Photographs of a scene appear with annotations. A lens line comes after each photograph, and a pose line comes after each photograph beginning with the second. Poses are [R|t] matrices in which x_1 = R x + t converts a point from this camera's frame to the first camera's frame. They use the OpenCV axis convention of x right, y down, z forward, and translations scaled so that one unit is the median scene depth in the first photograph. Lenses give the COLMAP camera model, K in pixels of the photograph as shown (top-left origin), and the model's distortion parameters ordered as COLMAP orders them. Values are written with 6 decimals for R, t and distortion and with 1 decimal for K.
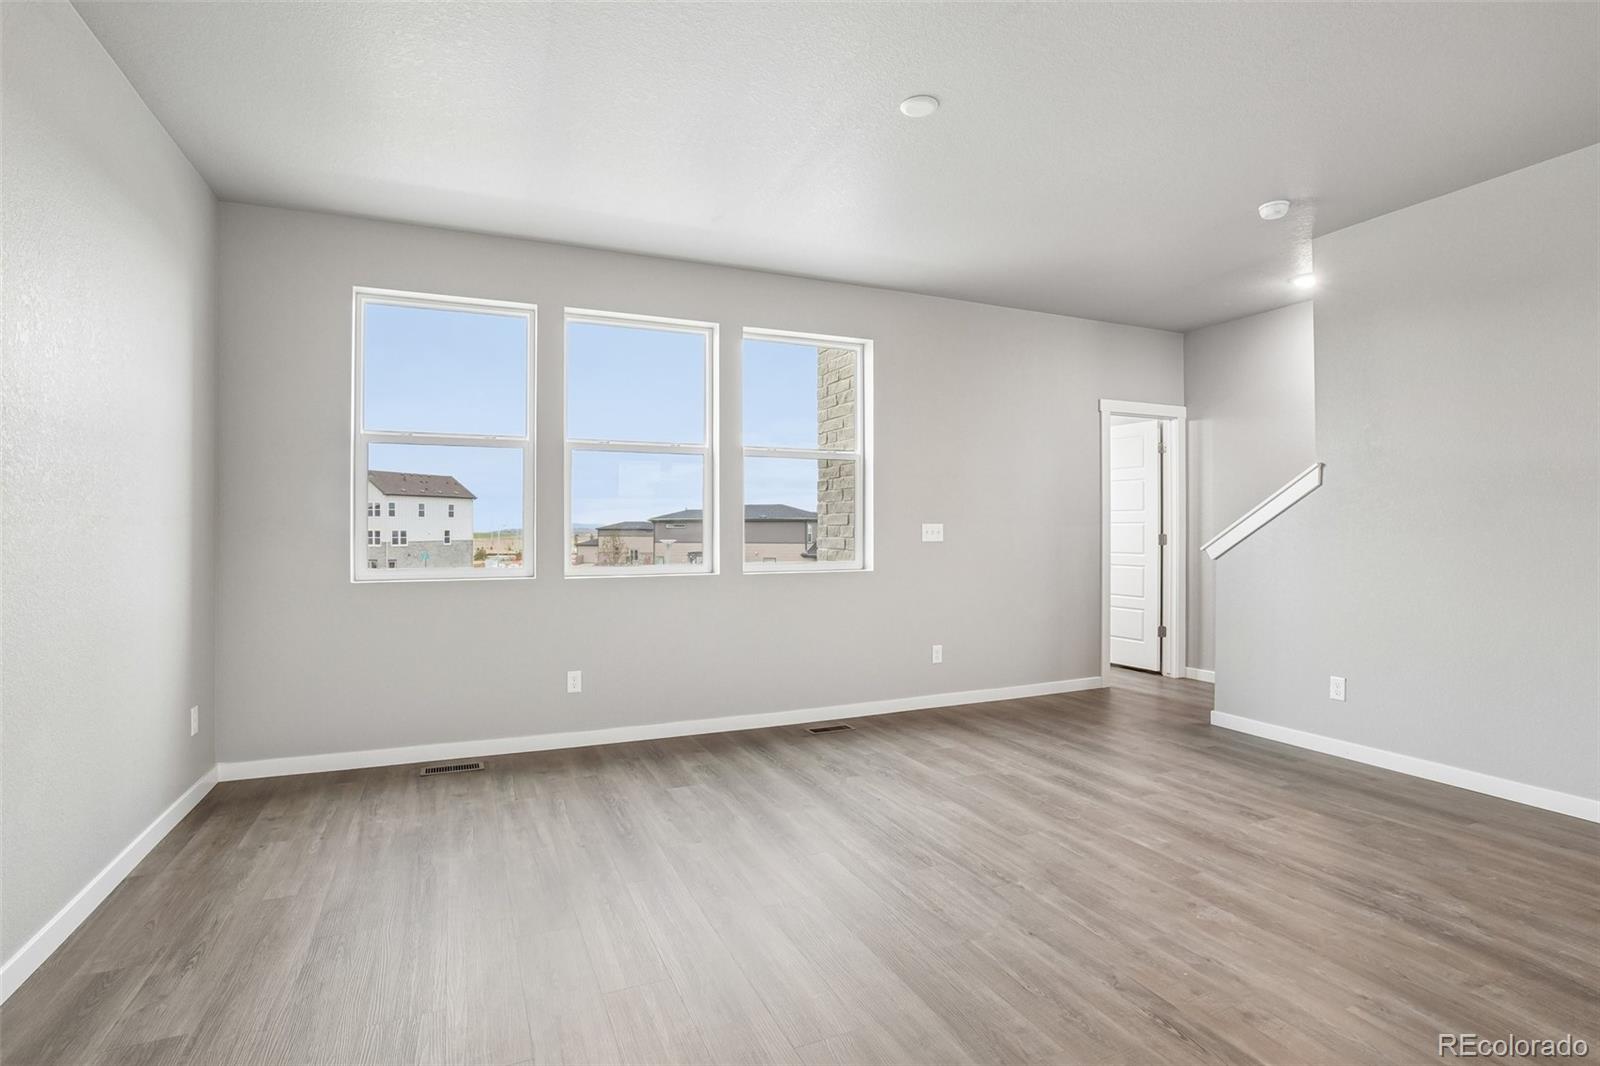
lens RADIAL K [[771.7, 0, 830.8], [0, 771.7, 520.8], [0, 0, 1]] dist [-0.046863, 0.019017]
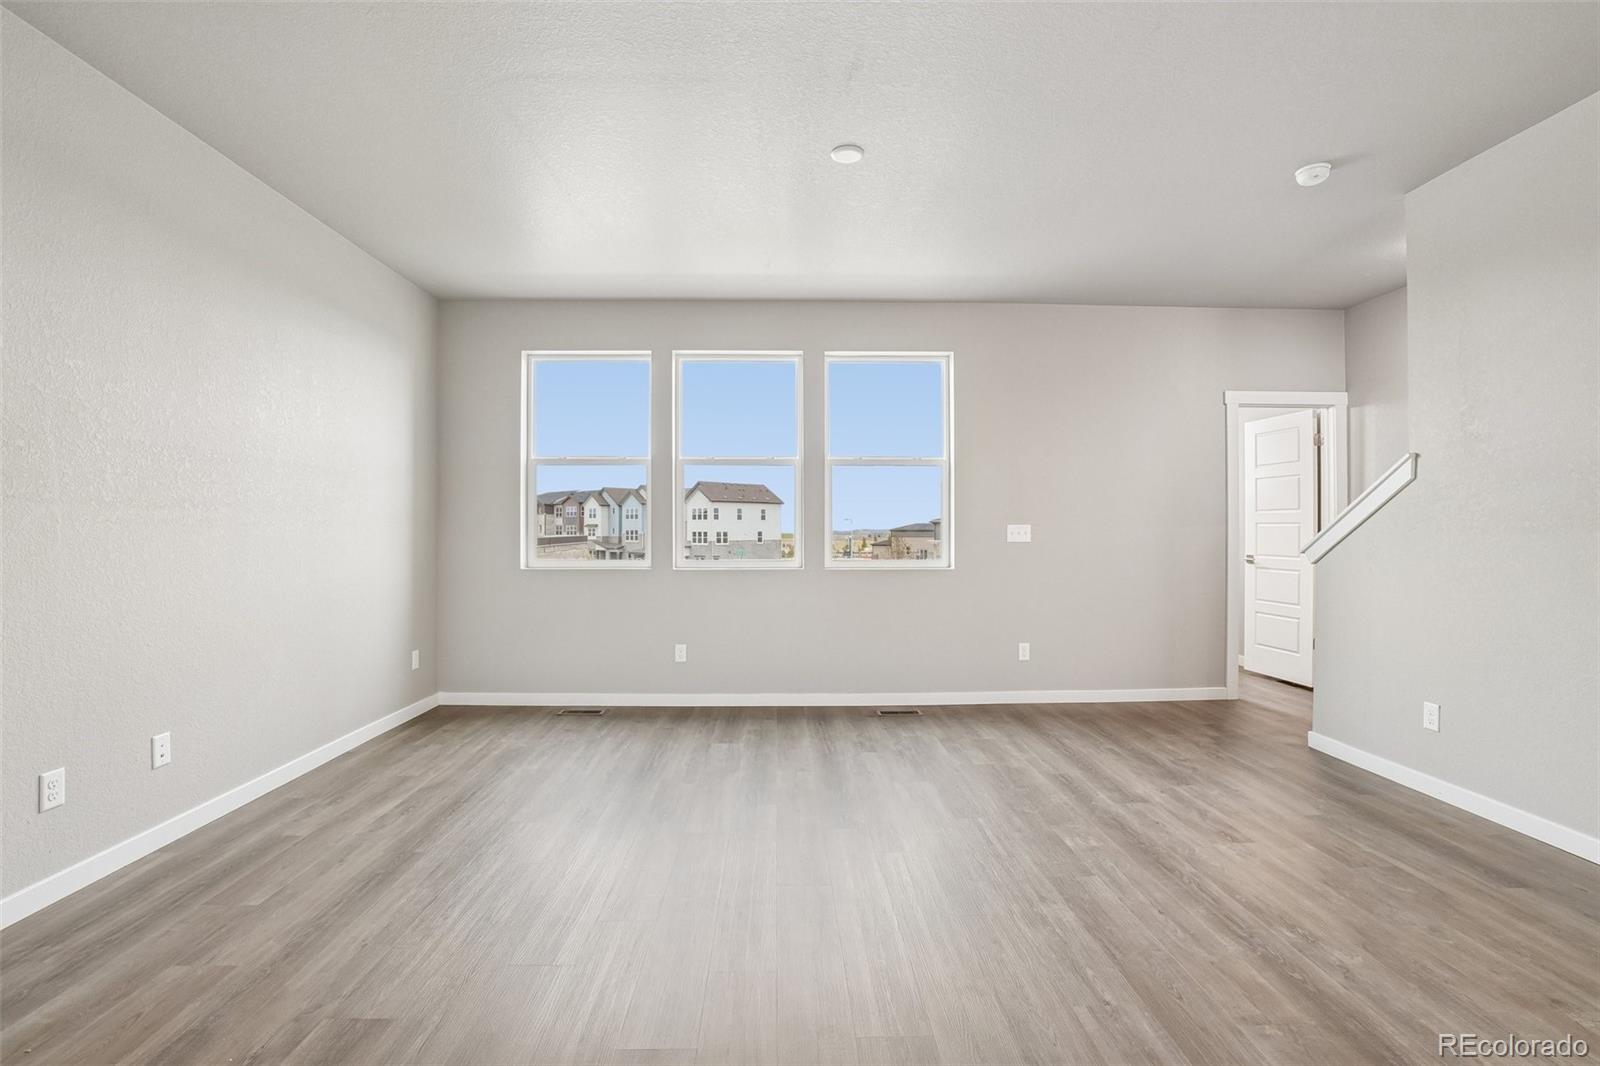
lens RADIAL K [[733.7, 0, 815.0], [0, 733.7, 522.0], [0, 0, 1]] dist [-0.039598, 0.010175]
pose [[0.924706, -0.003424, -0.380667, 0.353557], [0.003211, 0.999994, -0.001194, 0.000540], [0.380669, -0.000118, 0.924711, -0.010550]]
